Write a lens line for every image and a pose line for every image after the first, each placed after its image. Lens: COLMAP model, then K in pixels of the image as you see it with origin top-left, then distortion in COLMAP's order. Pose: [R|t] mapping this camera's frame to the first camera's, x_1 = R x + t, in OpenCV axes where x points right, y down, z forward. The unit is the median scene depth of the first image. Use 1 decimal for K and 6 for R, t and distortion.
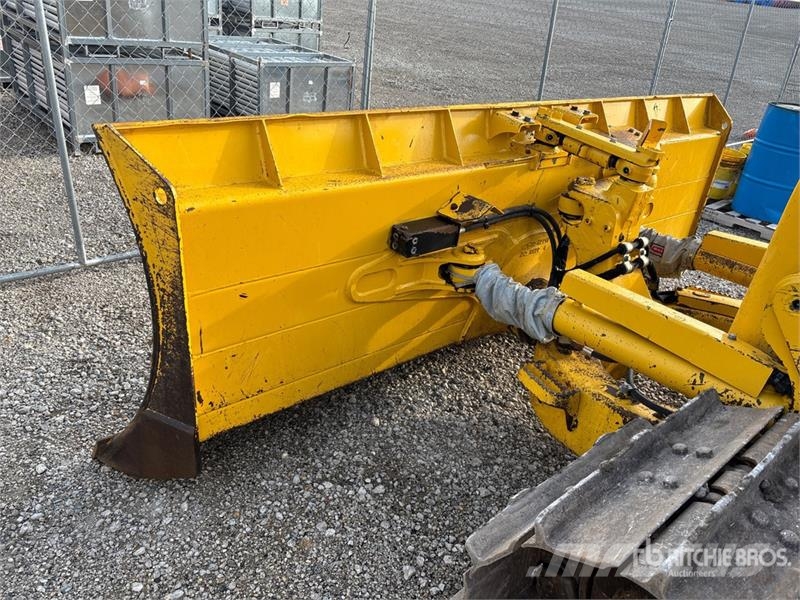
lens RADIAL K [[592.6, 0, 400.0], [0, 592.6, 300.0], [0, 0, 1]] dist [0.080270, -0.104699]
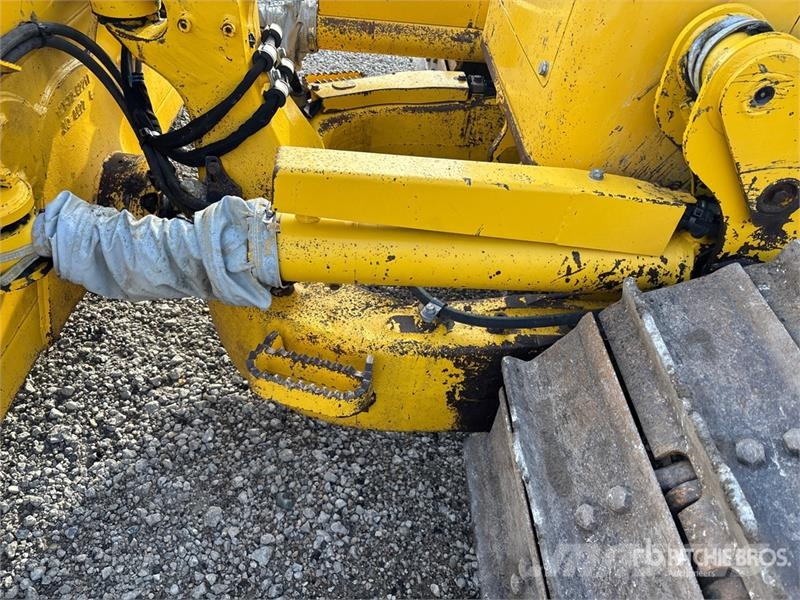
lens RADIAL K [[615.5, 0, 402.4], [0, 615.5, 308.0], [0, 0, 1]] dist [0.014937, -0.008479]
pose [[0.635436, -0.543904, 0.548078, 0.026110], [0.312590, 0.830241, 0.461505, -0.111553], [-0.706052, -0.121933, 0.697584, 0.476576]]
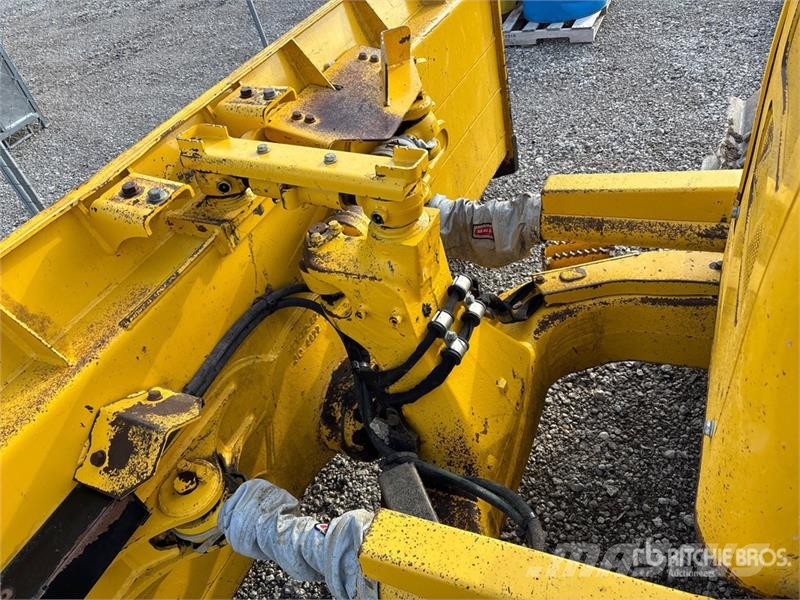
lens RADIAL K [[612.7, 0, 384.2], [0, 612.7, 301.2], [0, 0, 1]] dist [0.010411, -0.006488]
pose [[0.867177, -0.485243, 0.111997, 0.265047], [0.453278, 0.862227, 0.226061, -0.245501], [-0.206261, -0.145270, 0.967653, 0.444859]]
